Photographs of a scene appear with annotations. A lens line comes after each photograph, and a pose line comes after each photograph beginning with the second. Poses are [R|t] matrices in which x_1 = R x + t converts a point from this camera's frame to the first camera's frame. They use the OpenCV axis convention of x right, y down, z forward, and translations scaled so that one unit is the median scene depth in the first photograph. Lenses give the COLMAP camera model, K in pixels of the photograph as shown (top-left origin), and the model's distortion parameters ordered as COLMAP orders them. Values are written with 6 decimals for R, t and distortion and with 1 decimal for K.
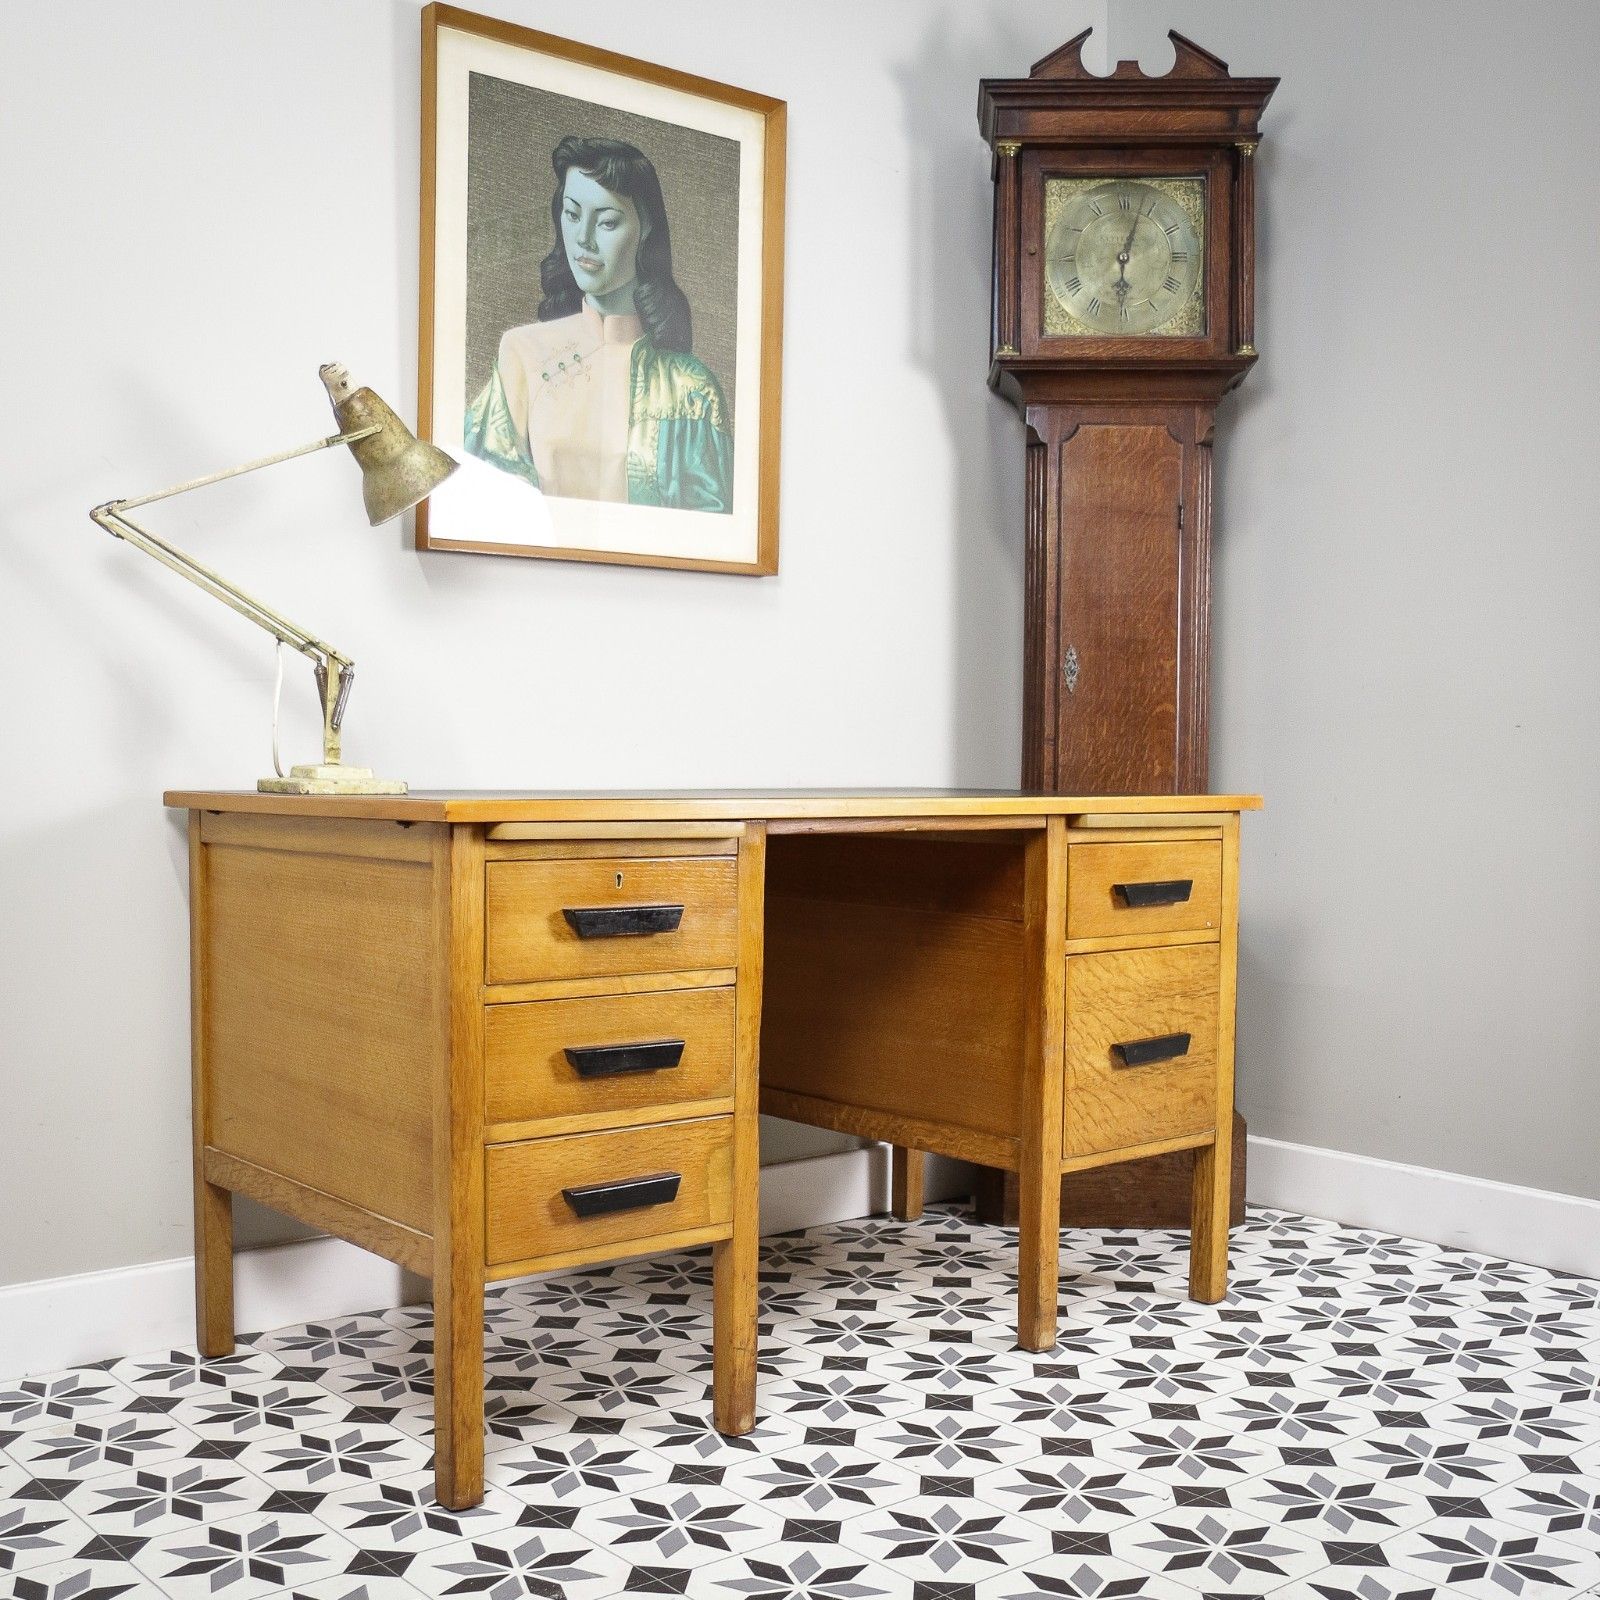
lens RADIAL K [[1917.7, 0, 773.4], [0, 1917.7, 884.9], [0, 0, 1]] dist [-0.078857, 0.000000]
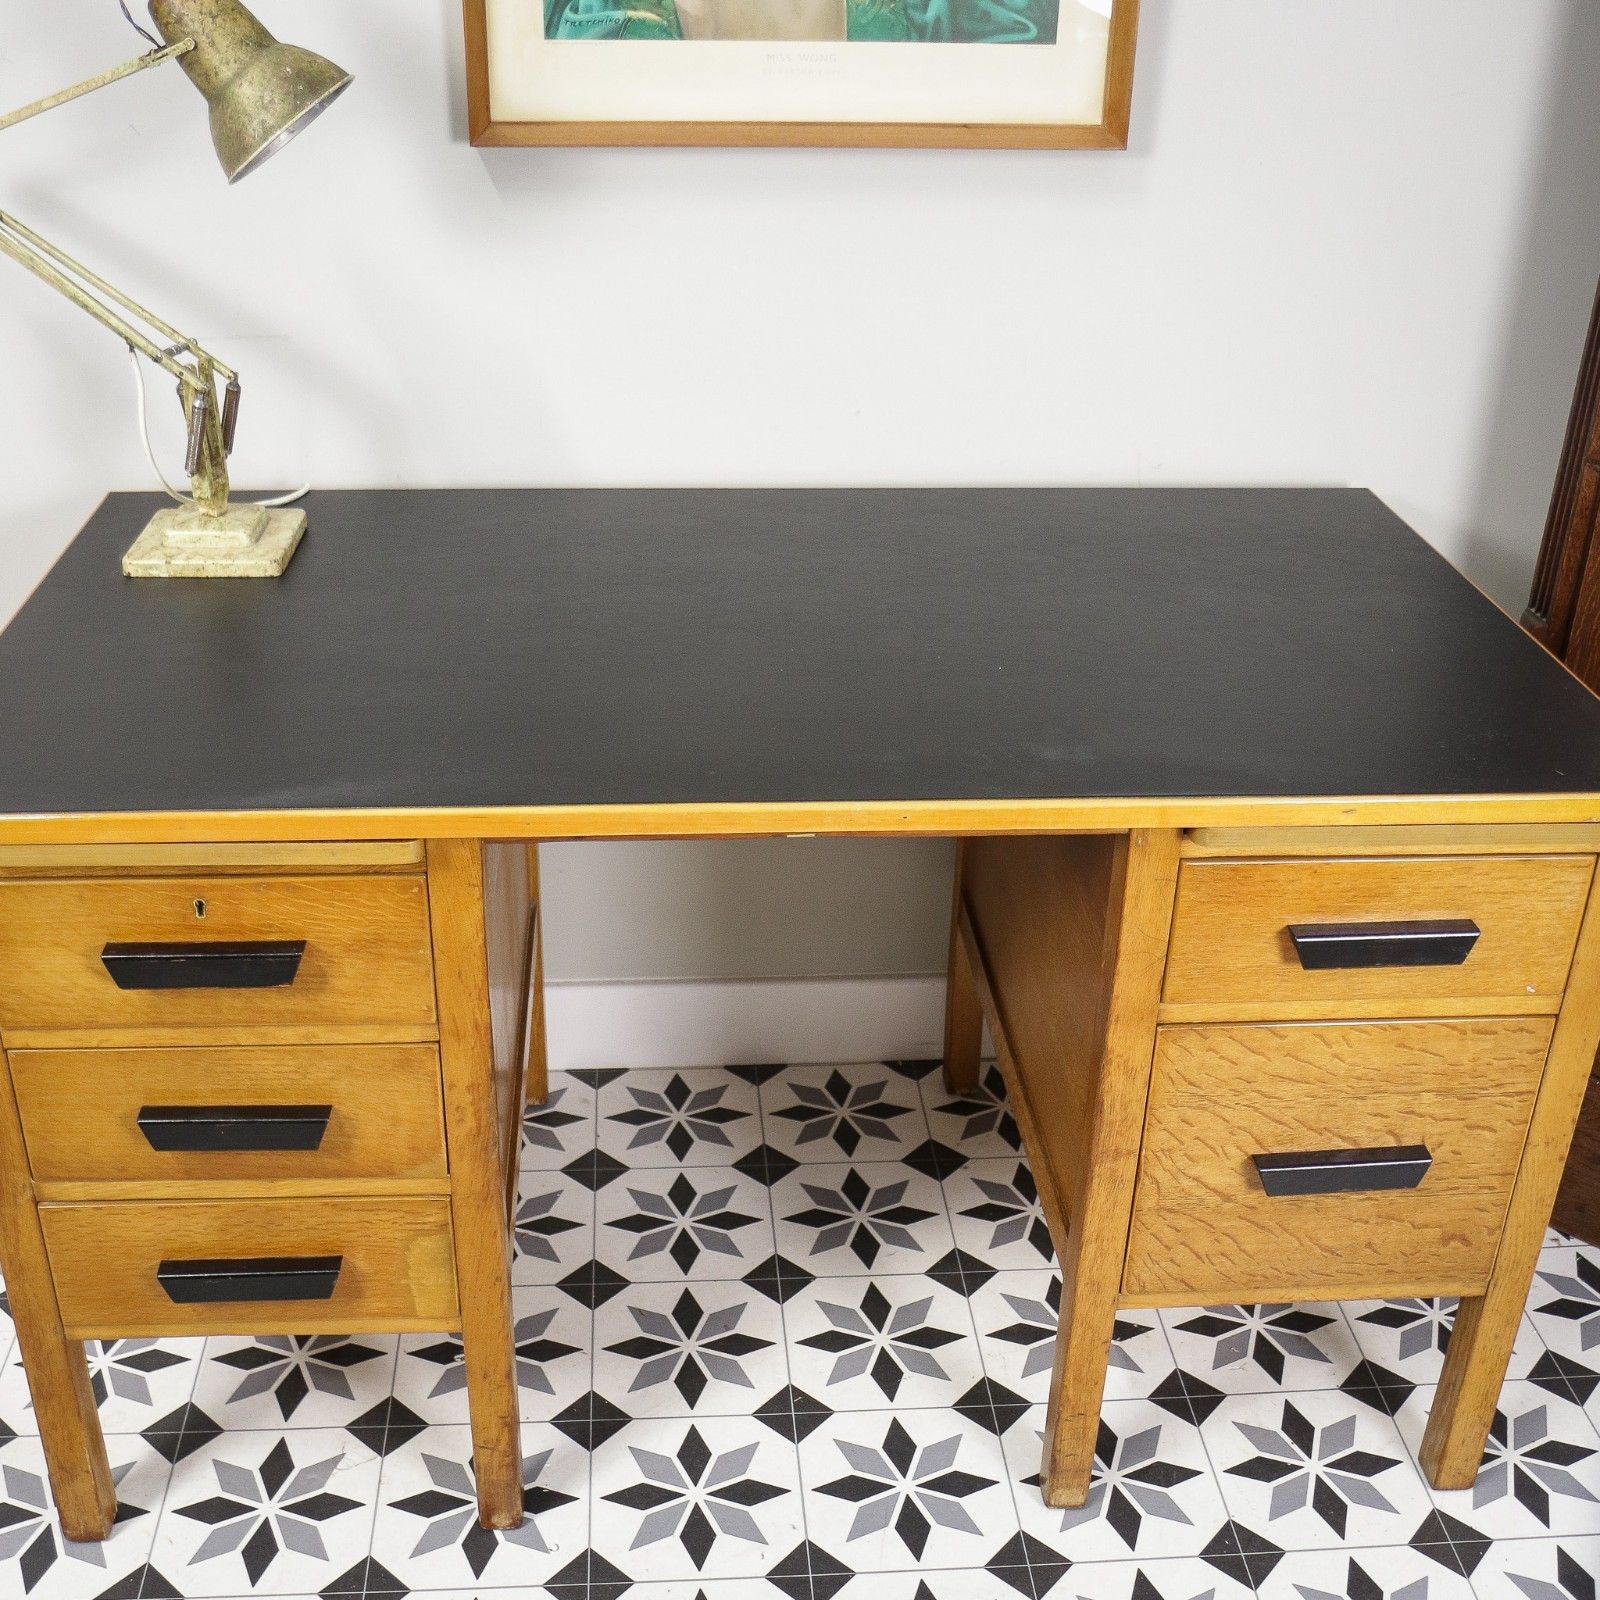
lens RADIAL K [[1917.7, 0, 764.1], [0, 1917.7, 843.3], [0, 0, 1]] dist [-0.078857, 0.000000]
pose [[0.815342, 0.278579, -0.507553, 0.329559], [-0.048968, 0.906674, 0.418981, -0.249236], [0.576905, -0.316759, 0.752891, 0.494041]]
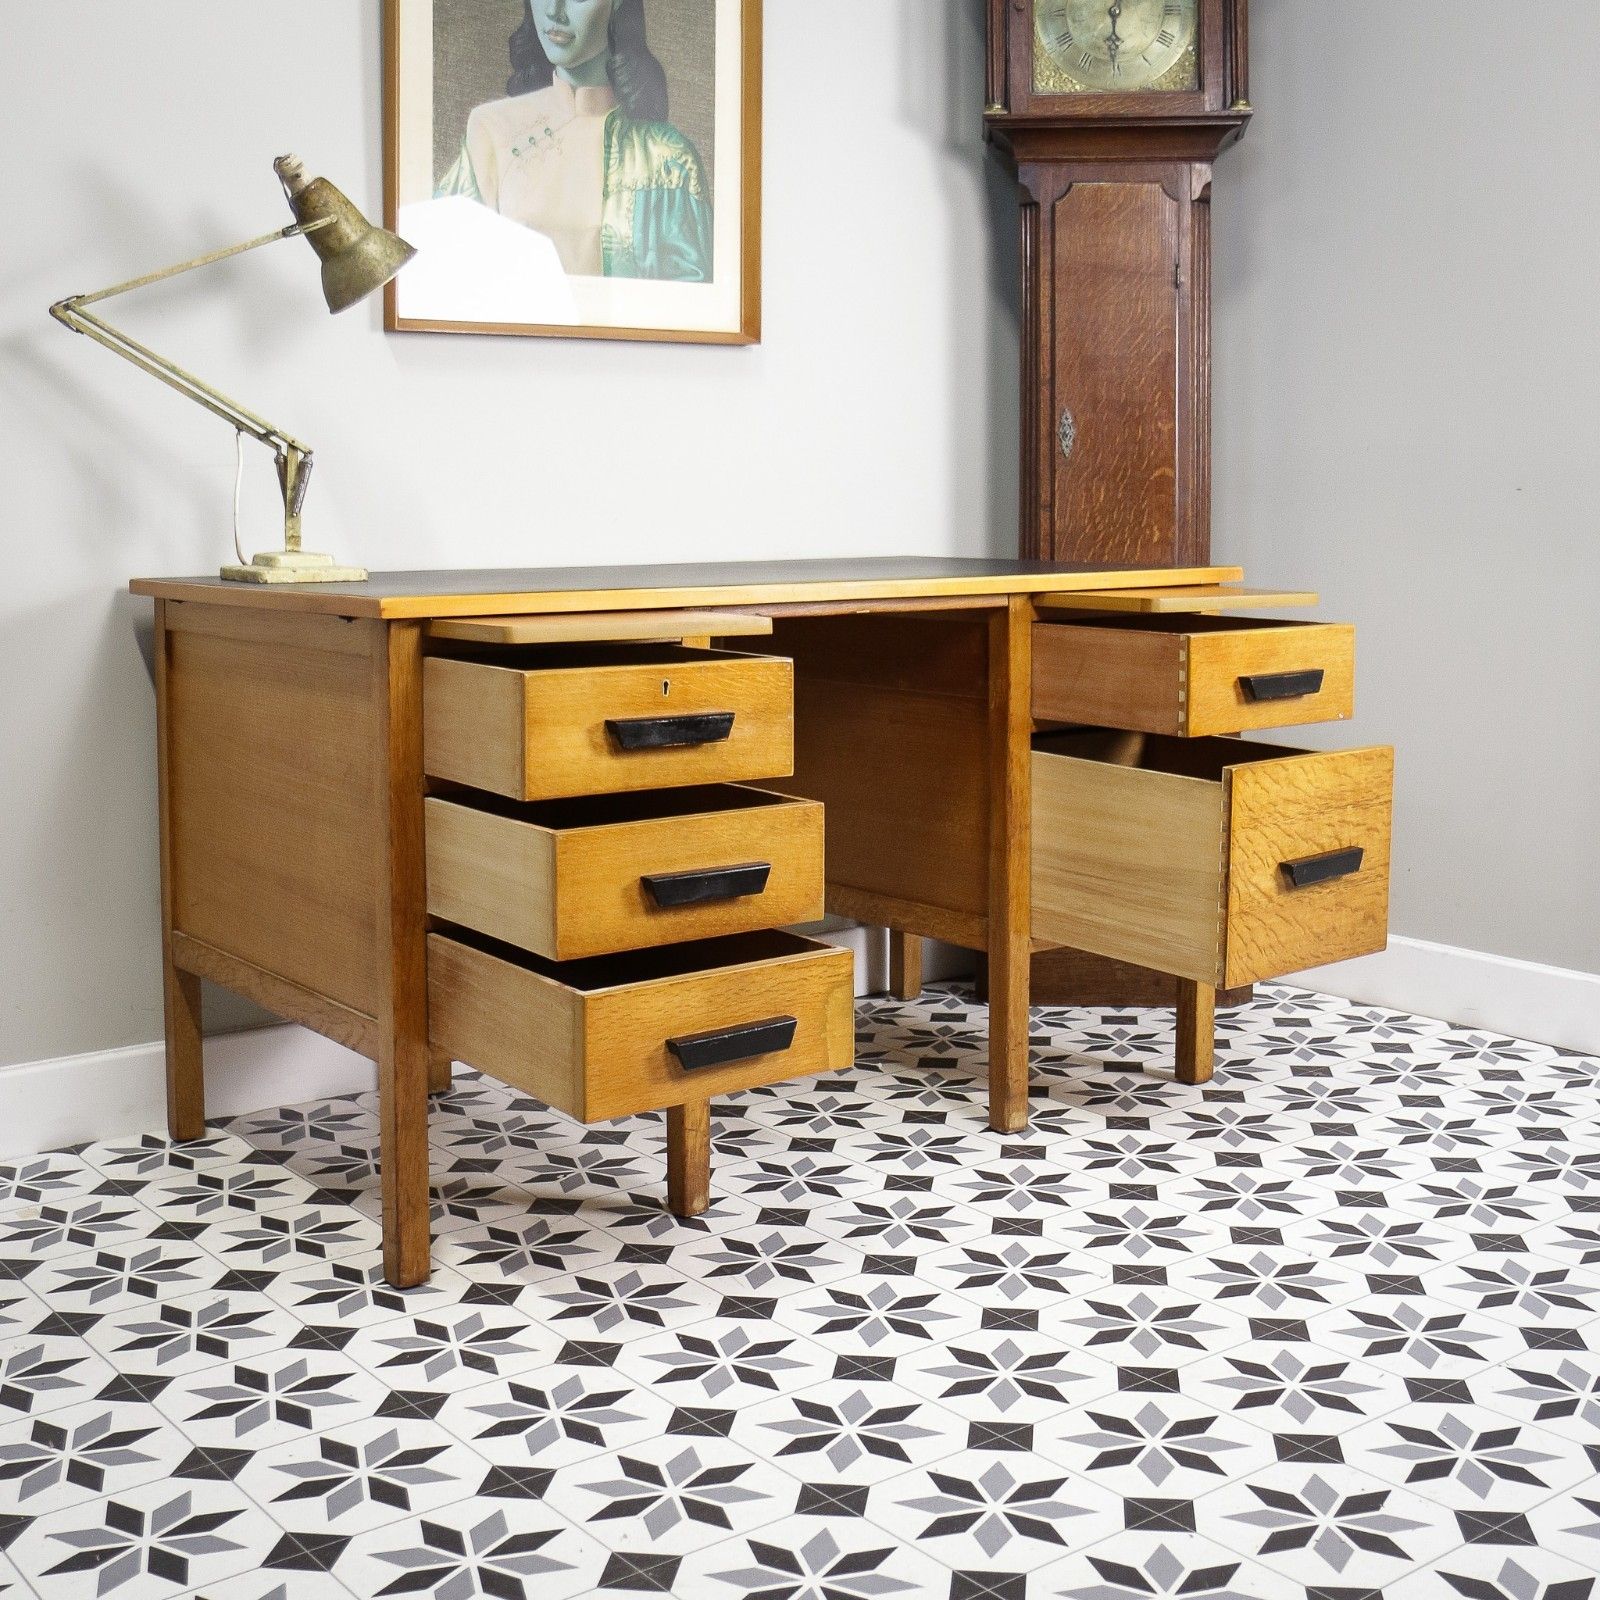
lens RADIAL K [[2085.6, 0, 819.4], [0, 2085.6, 627.9], [0, 0, 1]] dist [-0.087618, 0.000000]
pose [[0.999679, -0.009835, -0.023351, 0.067100], [0.009858, 0.999951, 0.000845, -0.019859], [0.023341, -0.001075, 0.999727, -0.082514]]
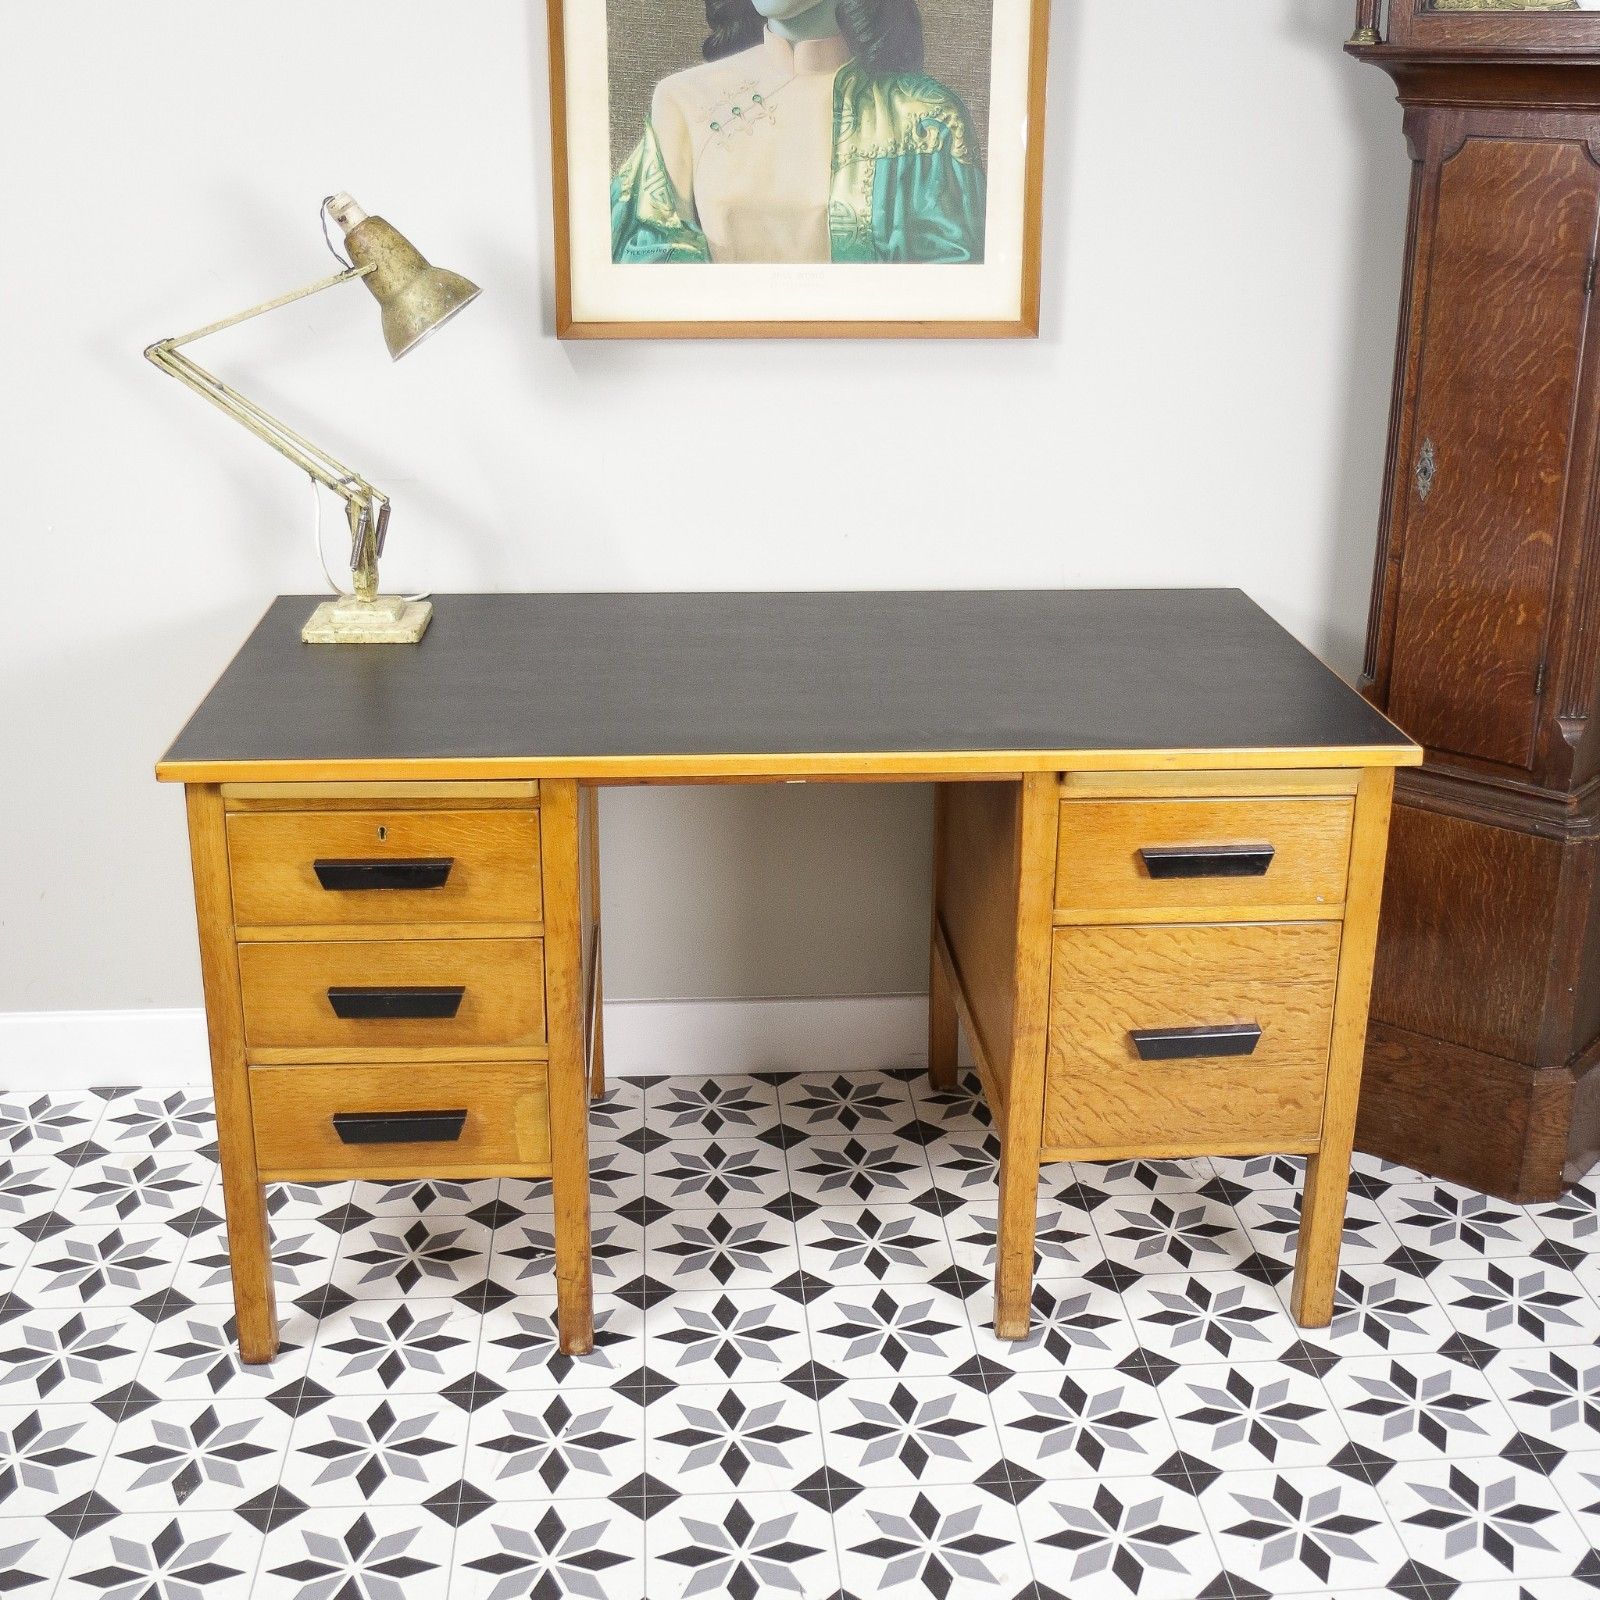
lens RADIAL K [[2085.6, 0, 813.0], [0, 2085.6, 802.0], [0, 0, 1]] dist [-0.087618, 0.000000]
pose [[0.821315, 0.189616, -0.538040, 0.530645], [-0.041612, 0.960545, 0.274995, -0.253330], [0.568955, -0.203469, 0.796800, 0.228142]]
